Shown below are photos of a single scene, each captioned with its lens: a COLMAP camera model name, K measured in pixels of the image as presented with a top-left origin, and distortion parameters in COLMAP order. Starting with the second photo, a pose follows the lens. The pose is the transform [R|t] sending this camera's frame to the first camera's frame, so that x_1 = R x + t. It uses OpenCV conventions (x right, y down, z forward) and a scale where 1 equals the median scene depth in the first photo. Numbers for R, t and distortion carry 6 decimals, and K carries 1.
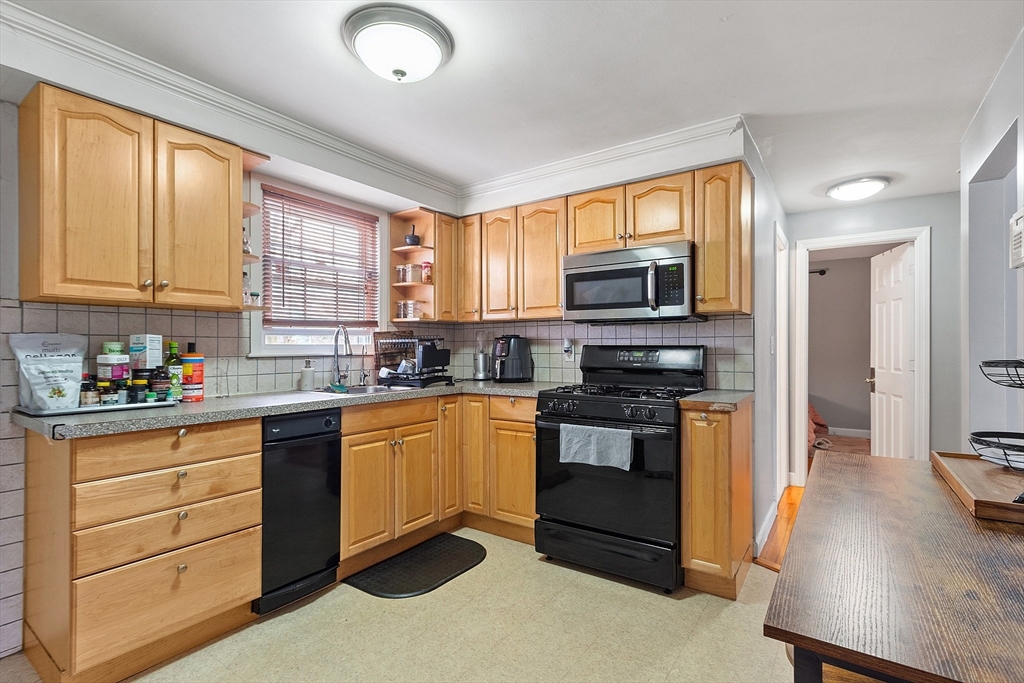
lens RADIAL K [[466.9, 0, 517.6], [0, 466.9, 343.3], [0, 0, 1]] dist [-0.001272, -0.000484]
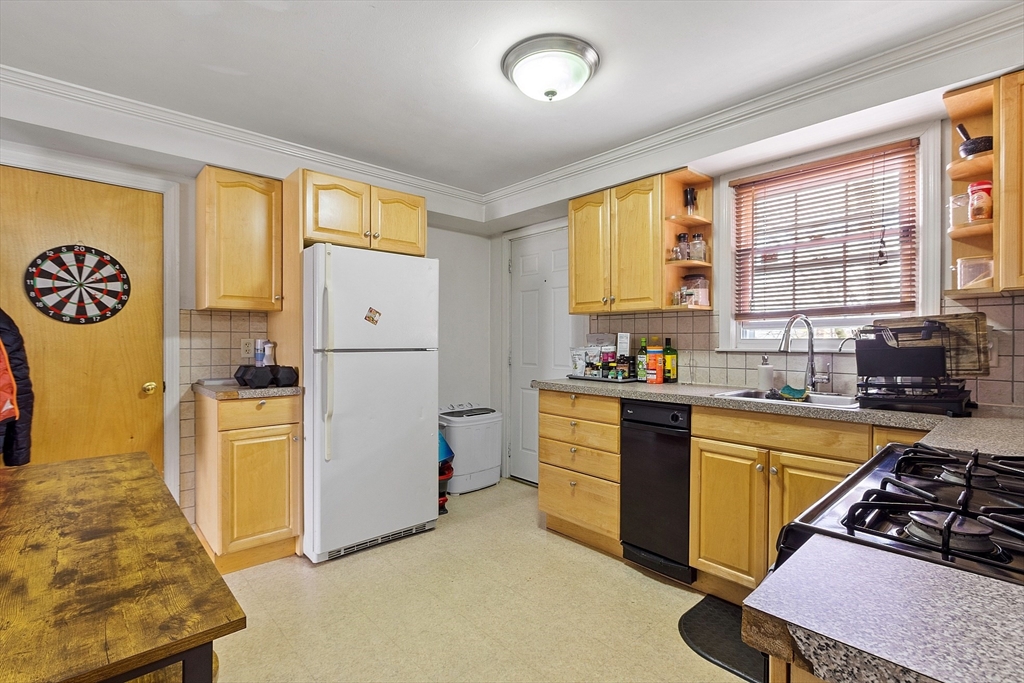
lens RADIAL K [[466.9, 0, 510.3], [0, 466.9, 344.1], [0, 0, 1]] dist [-0.001272, -0.000484]
pose [[-0.208710, 0.007704, -0.977947, 0.619097], [0.005893, 0.999961, 0.006620, 0.004094], [0.977960, -0.004381, -0.208747, 0.828406]]
